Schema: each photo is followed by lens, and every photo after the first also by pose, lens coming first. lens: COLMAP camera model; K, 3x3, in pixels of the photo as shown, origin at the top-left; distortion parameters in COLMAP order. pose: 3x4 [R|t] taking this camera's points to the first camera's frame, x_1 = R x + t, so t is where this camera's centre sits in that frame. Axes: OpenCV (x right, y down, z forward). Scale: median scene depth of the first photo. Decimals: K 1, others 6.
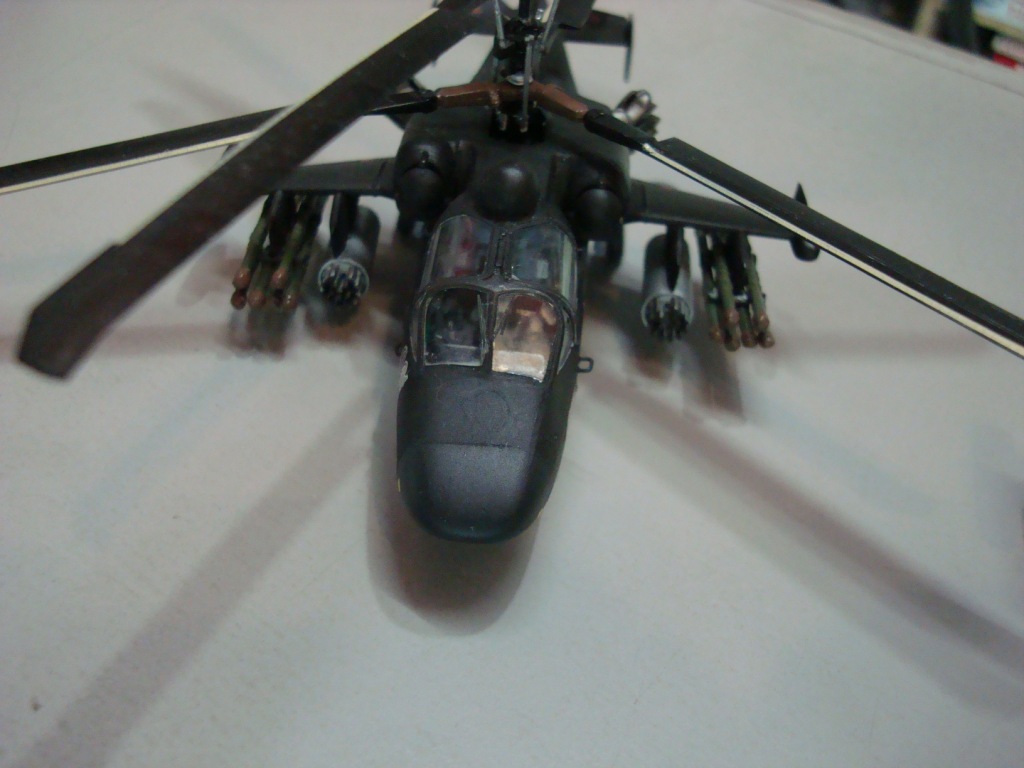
lens RADIAL K [[1056.8, 0, 511.7], [0, 1056.8, 378.1], [0, 0, 1]] dist [-0.159188, 0.177475]
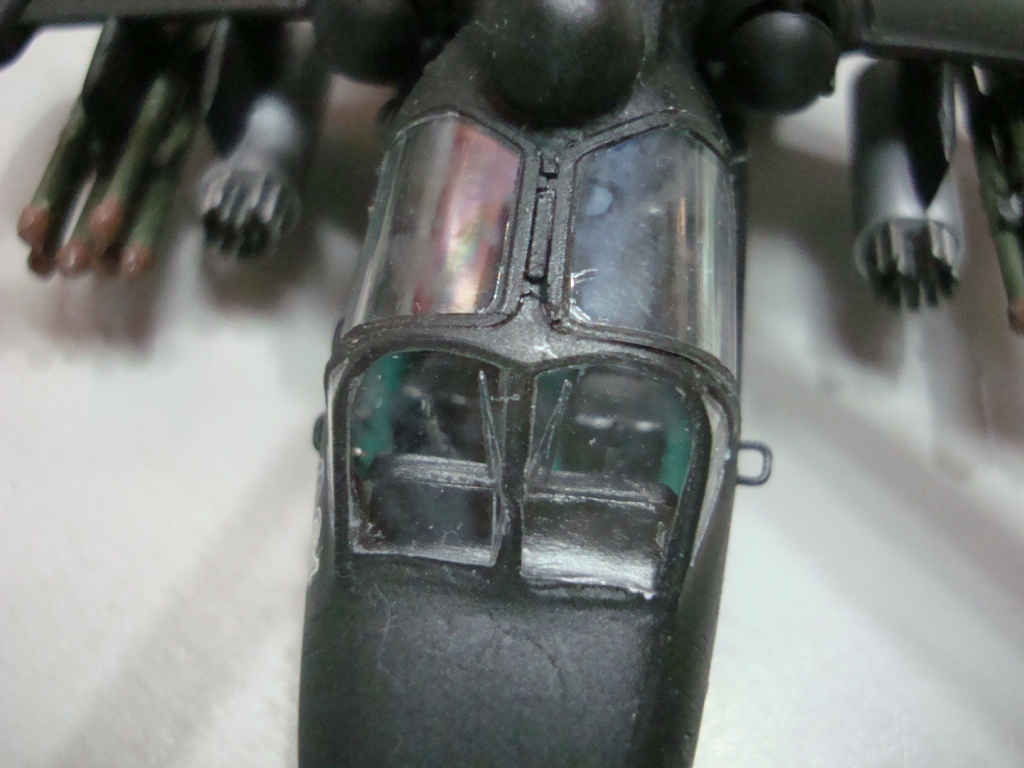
lens RADIAL K [[1056.8, 0, 511.7], [0, 1056.8, 378.1], [0, 0, 1]] dist [-0.159188, 0.177475]
pose [[0.994821, -0.013574, -0.100734, 0.013891], [0.040861, 0.960846, 0.274053, -0.146203], [0.093070, -0.276750, 0.956424, 0.526468]]
